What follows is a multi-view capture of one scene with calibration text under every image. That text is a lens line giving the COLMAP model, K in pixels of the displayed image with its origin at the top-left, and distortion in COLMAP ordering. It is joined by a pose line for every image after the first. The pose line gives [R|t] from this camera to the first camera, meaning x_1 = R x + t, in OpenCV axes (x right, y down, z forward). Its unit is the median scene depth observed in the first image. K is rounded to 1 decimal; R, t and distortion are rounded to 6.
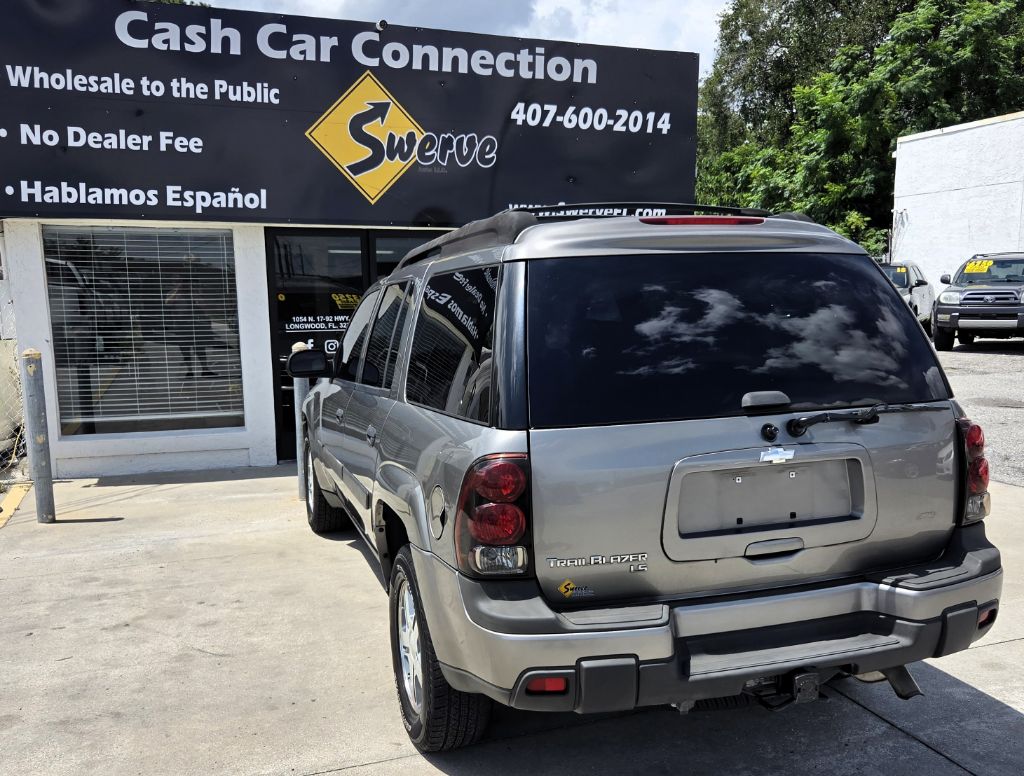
lens RADIAL K [[927.5, 0, 523.4], [0, 927.5, 426.8], [0, 0, 1]] dist [0.056846, -0.053640]
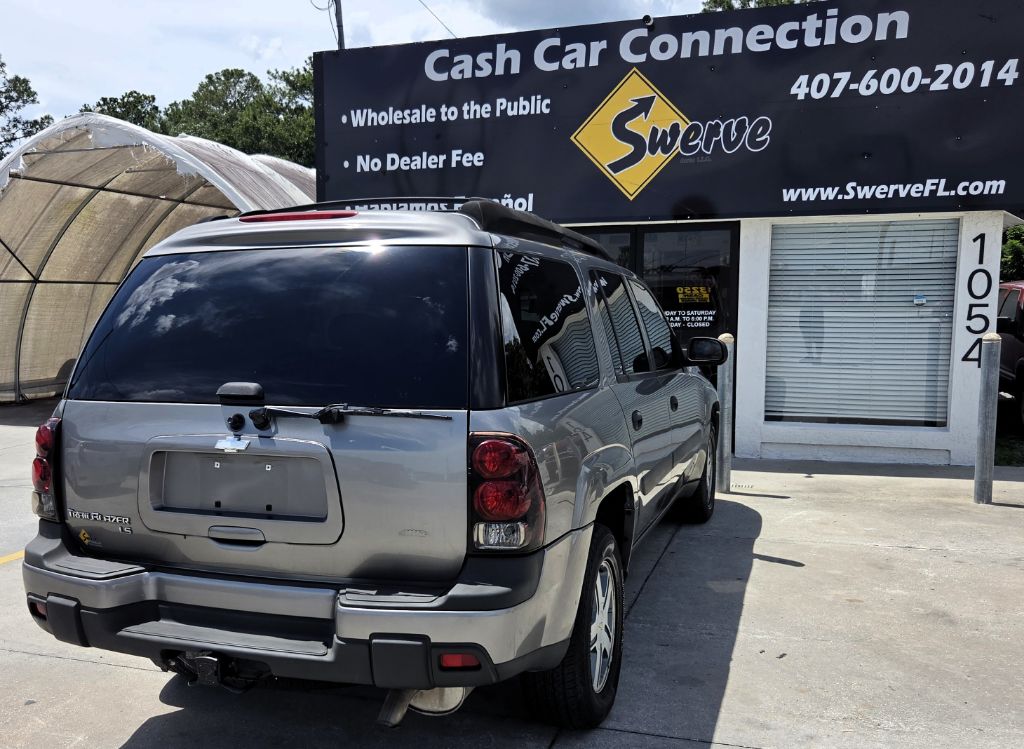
lens RADIAL K [[923.7, 0, 471.7], [0, 923.7, 422.1], [0, 0, 1]] dist [0.061367, -0.051868]
pose [[0.779841, 0.088322, -0.619716, 0.362273], [-0.088515, 0.995608, 0.030509, -0.015883], [0.619688, 0.031062, 0.784233, 0.117004]]
